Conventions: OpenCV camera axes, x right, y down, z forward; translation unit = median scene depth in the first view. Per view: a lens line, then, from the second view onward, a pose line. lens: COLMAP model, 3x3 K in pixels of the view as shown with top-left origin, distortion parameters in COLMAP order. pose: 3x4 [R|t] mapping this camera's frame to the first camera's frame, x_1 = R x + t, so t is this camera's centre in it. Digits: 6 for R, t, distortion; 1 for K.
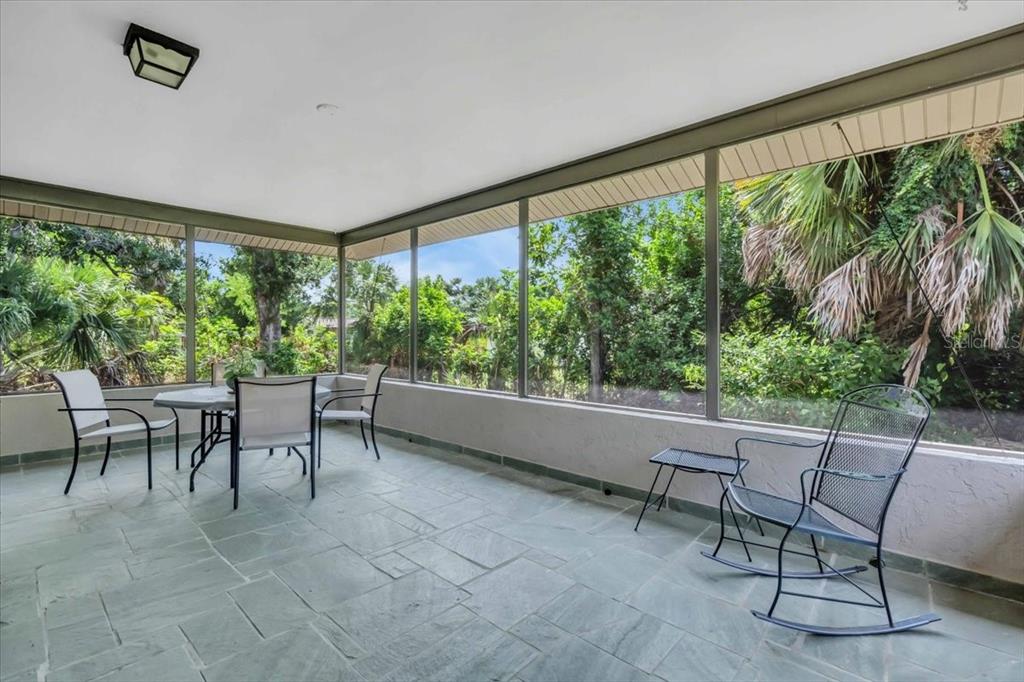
lens RADIAL K [[460.6, 0, 511.7], [0, 460.6, 346.3], [0, 0, 1]] dist [-0.001623, -0.000478]
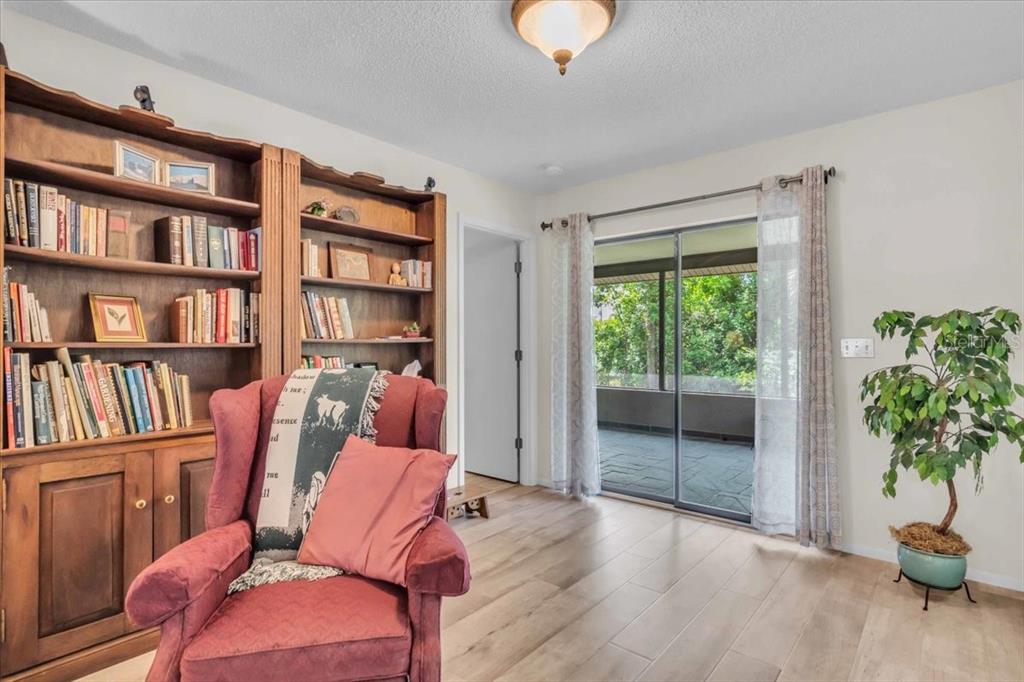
lens RADIAL K [[521.9, 0, 513.9], [0, 521.9, 349.0], [0, 0, 1]] dist [0.000015, -0.000217]
pose [[0.999234, -0.004190, 0.038908, -0.472546], [0.004924, 0.999811, -0.018790, -0.004603], [-0.038822, 0.018967, 0.999066, -0.696991]]
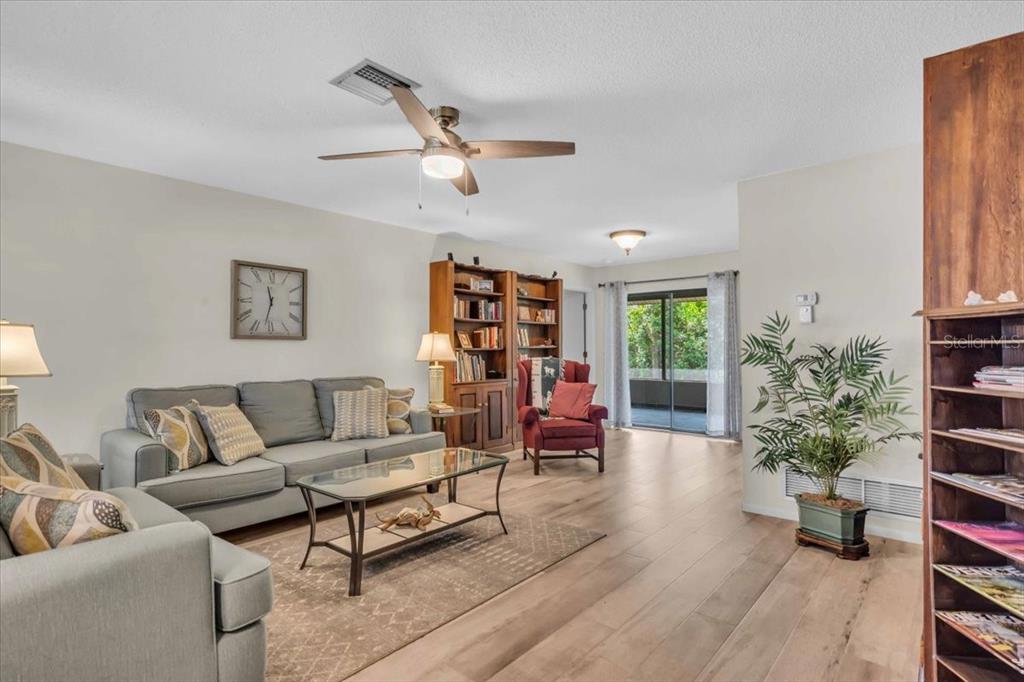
lens RADIAL K [[521.9, 0, 513.9], [0, 521.9, 349.0], [0, 0, 1]] dist [0.000015, -0.000217]
pose [[0.999353, -0.007192, 0.035248, -0.712549], [0.008150, 0.999600, -0.027098, 0.014609], [-0.035039, 0.027368, 0.999011, -1.441459]]
